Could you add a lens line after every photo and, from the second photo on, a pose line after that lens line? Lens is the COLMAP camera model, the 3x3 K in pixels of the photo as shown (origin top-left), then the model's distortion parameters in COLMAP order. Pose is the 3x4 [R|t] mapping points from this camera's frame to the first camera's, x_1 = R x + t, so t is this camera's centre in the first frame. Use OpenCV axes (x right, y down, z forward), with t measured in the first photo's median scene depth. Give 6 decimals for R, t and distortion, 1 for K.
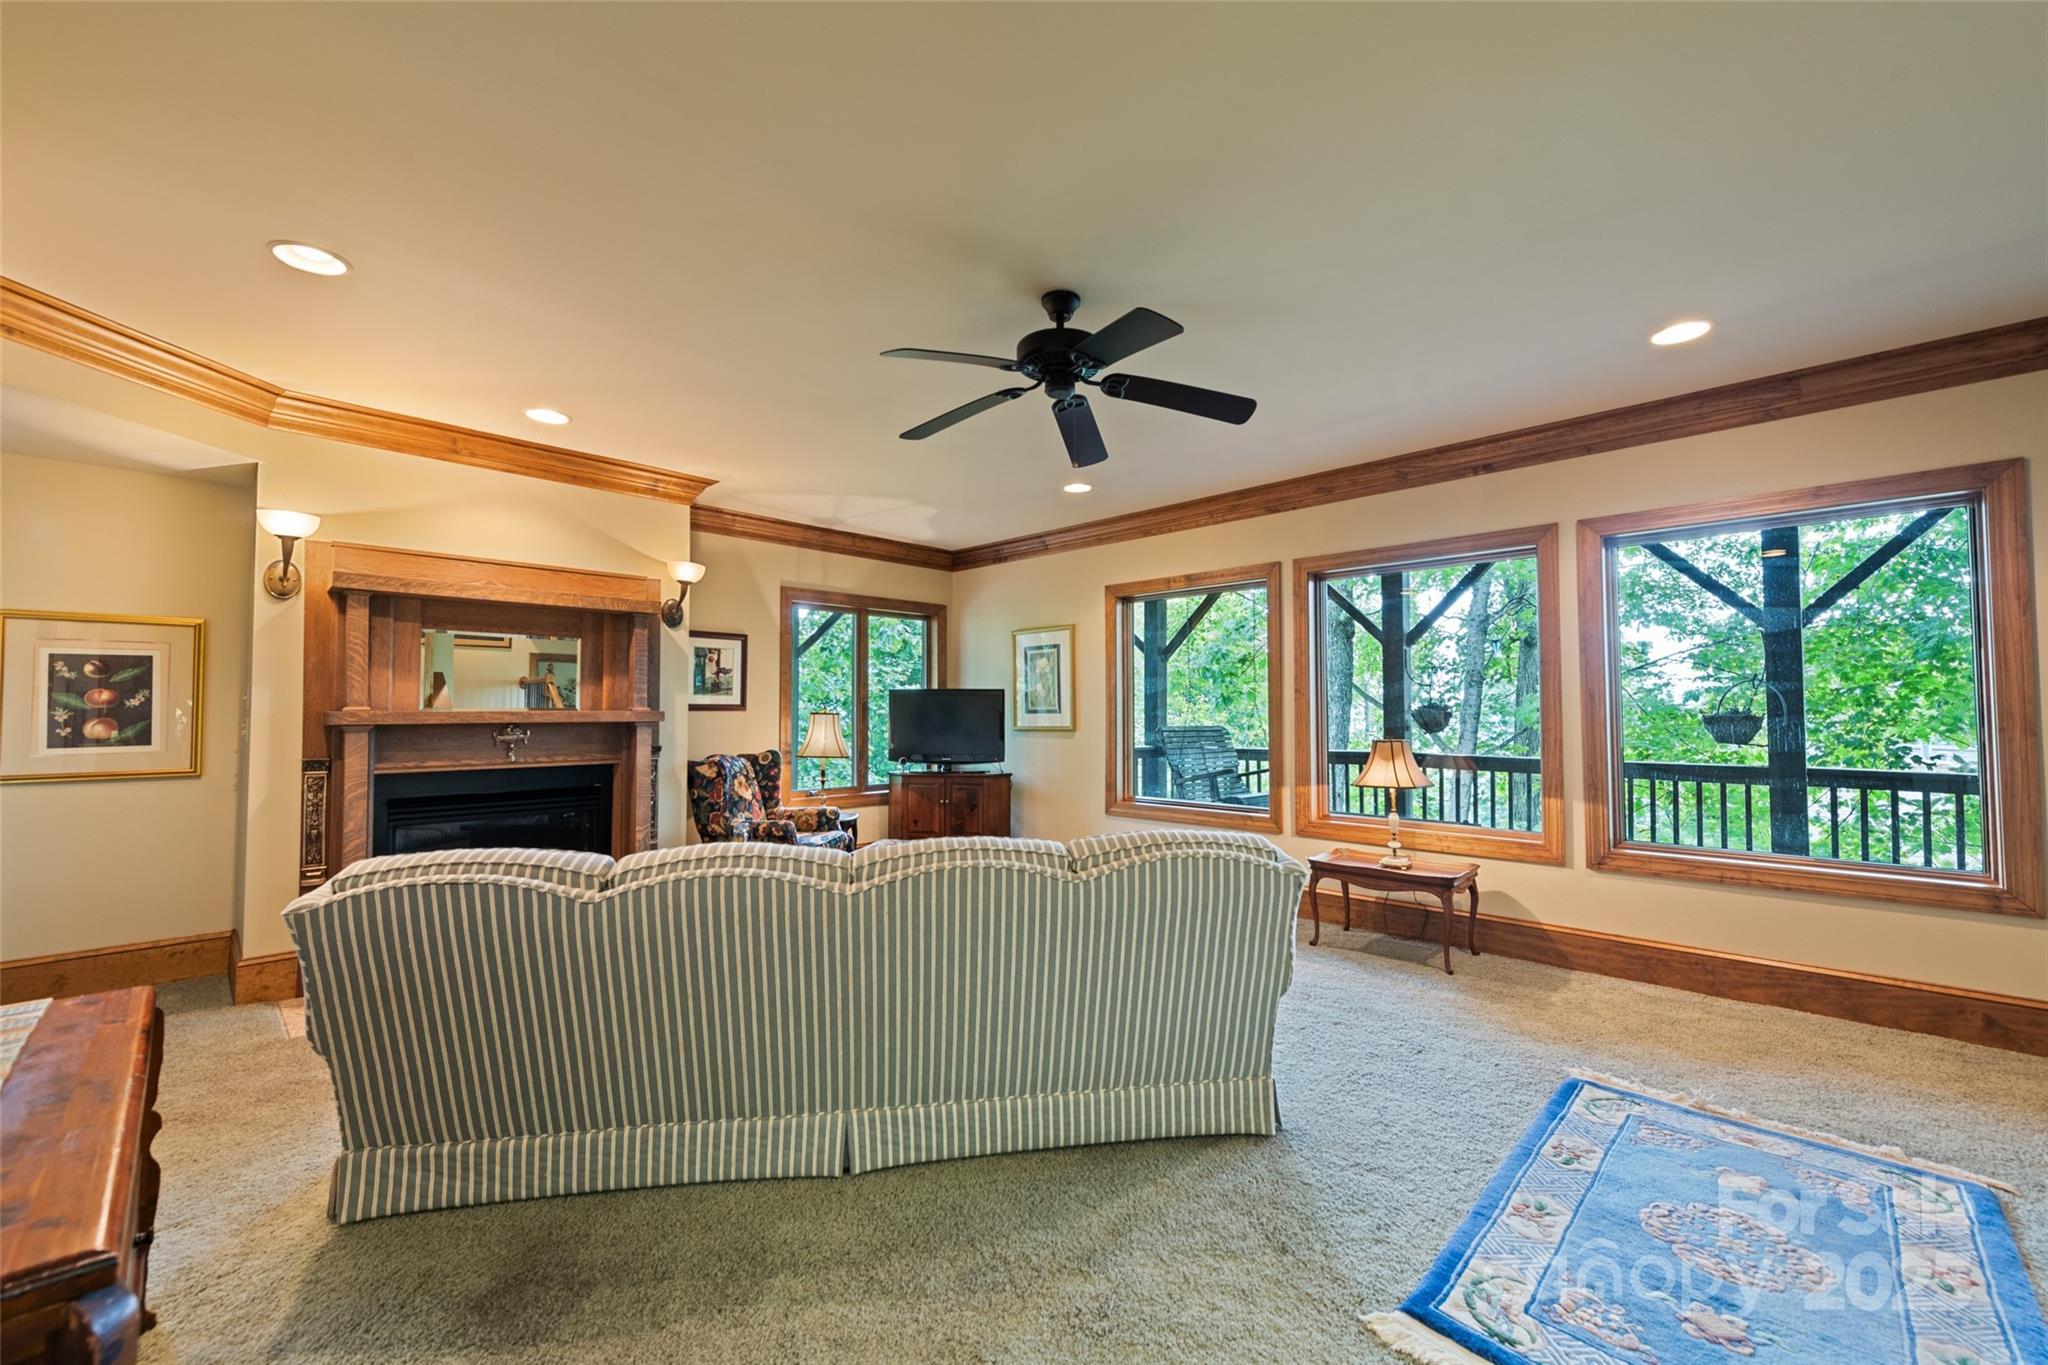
lens RADIAL K [[821.8, 0, 1026.4], [0, 821.8, 680.5], [0, 0, 1]] dist [-0.000177, -0.000269]
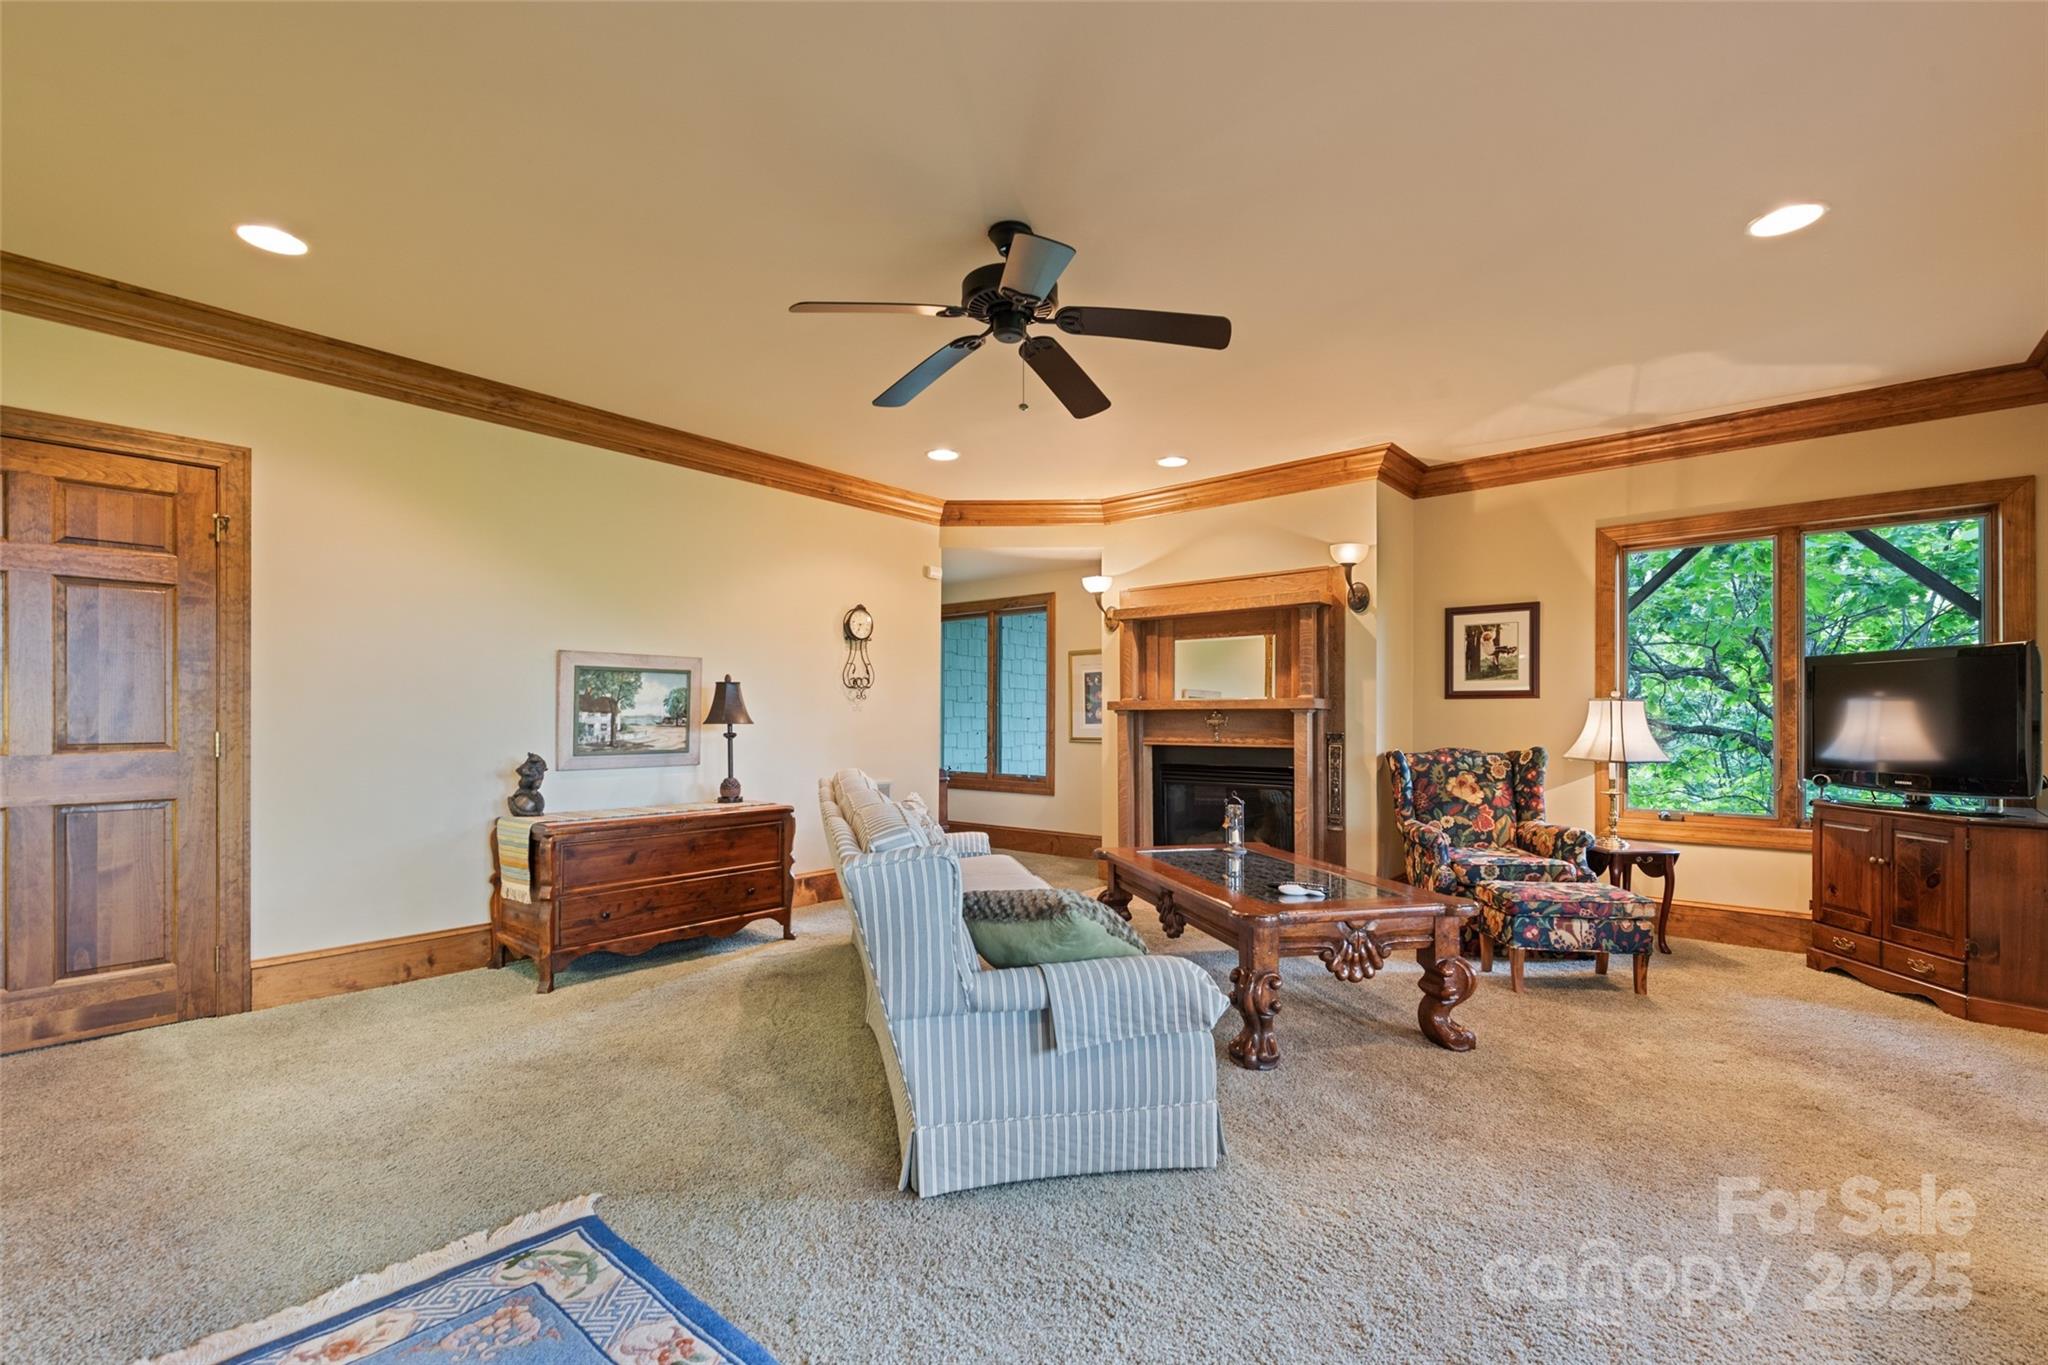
lens RADIAL K [[903.7, 0, 1024.2], [0, 903.7, 716.3], [0, 0, 1]] dist [0.000122, 0.000065]
pose [[0.059446, -0.003040, -0.998227, 0.619915], [0.035406, 0.999373, -0.000935, 0.046676], [0.997603, -0.035287, 0.059516, 0.559416]]
